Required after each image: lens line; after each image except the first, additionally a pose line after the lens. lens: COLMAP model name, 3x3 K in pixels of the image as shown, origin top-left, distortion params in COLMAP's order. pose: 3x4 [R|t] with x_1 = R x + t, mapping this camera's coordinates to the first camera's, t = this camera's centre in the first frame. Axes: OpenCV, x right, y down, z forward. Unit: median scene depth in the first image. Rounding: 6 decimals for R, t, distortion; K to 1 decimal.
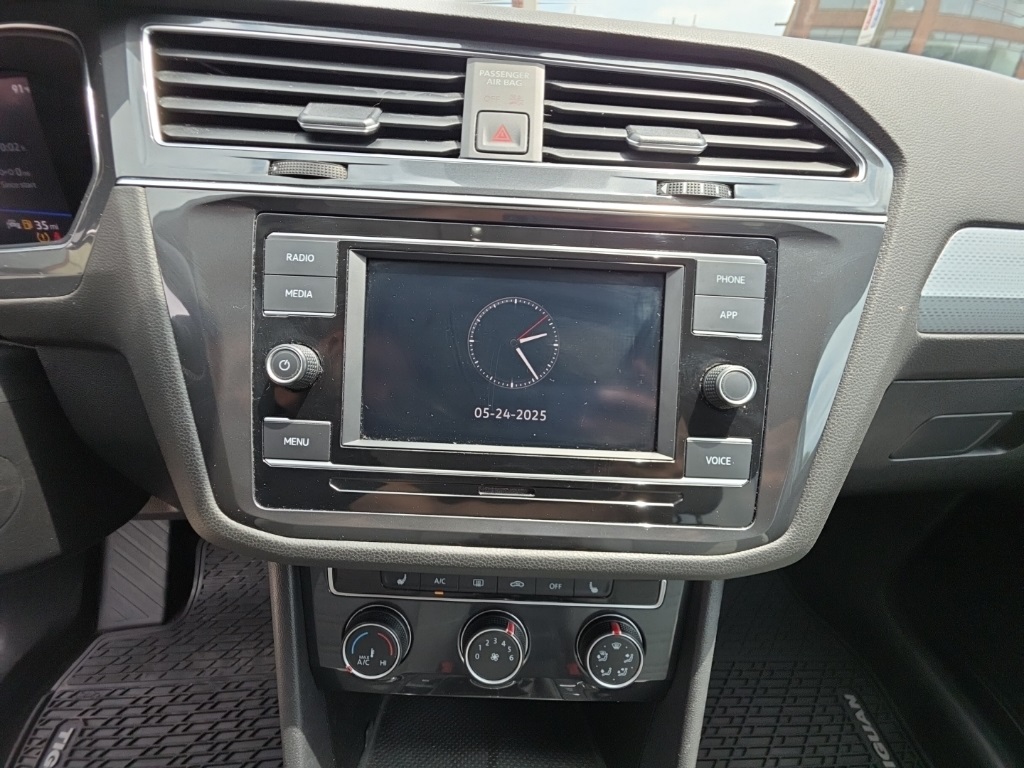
lens RADIAL K [[408.4, 0, 509.2], [0, 408.4, 386.0], [0, 0, 1]] dist [0.020713, -0.013392]
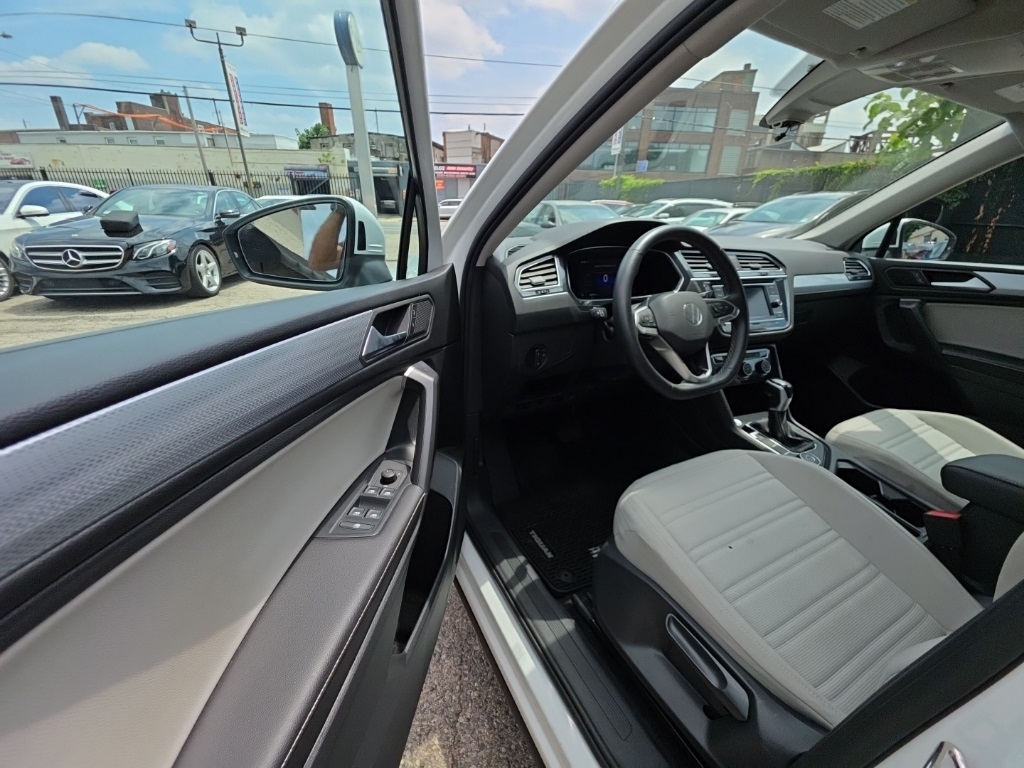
lens RADIAL K [[407.1, 0, 509.4], [0, 407.1, 387.0], [0, 0, 1]] dist [0.016543, -0.011125]
pose [[0.924313, -0.163366, 0.344900, -4.206169], [0.212840, 0.970811, -0.110564, 0.791755], [-0.316771, 0.175604, 0.932105, -2.458942]]
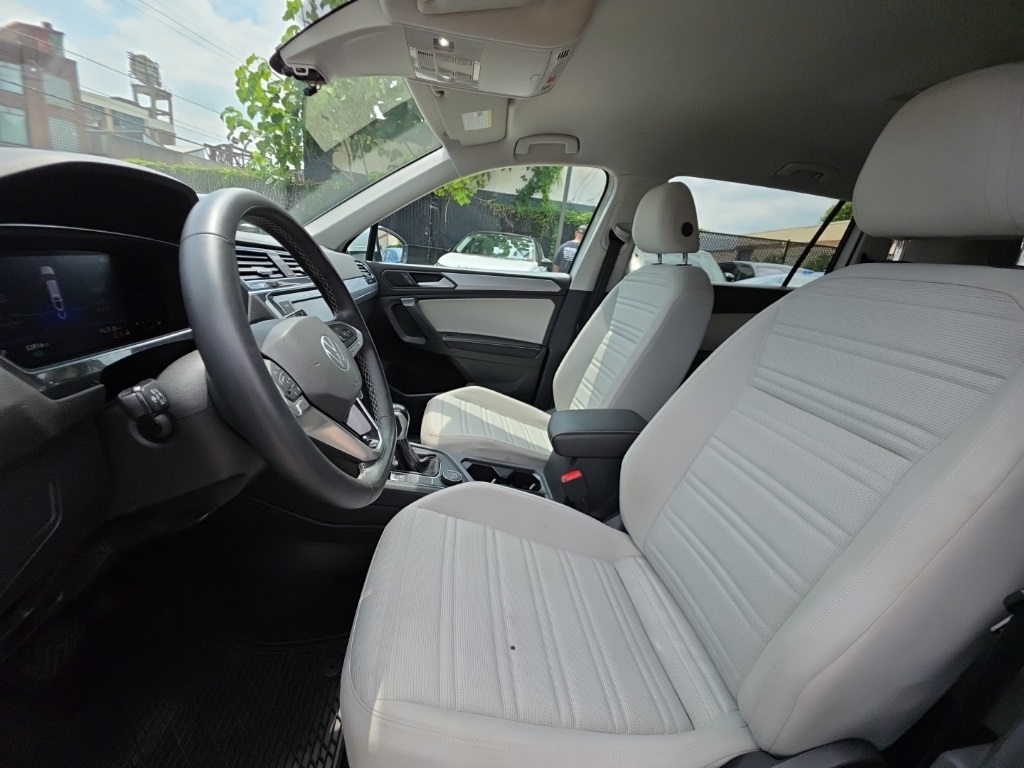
lens RADIAL K [[408.4, 0, 509.2], [0, 408.4, 386.0], [0, 0, 1]] dist [0.020713, -0.013392]
pose [[-0.036457, -0.334759, 0.941598, -3.471361], [0.439482, 0.840849, 0.315956, 0.013660], [-0.897511, 0.425334, 0.116465, -0.771606]]
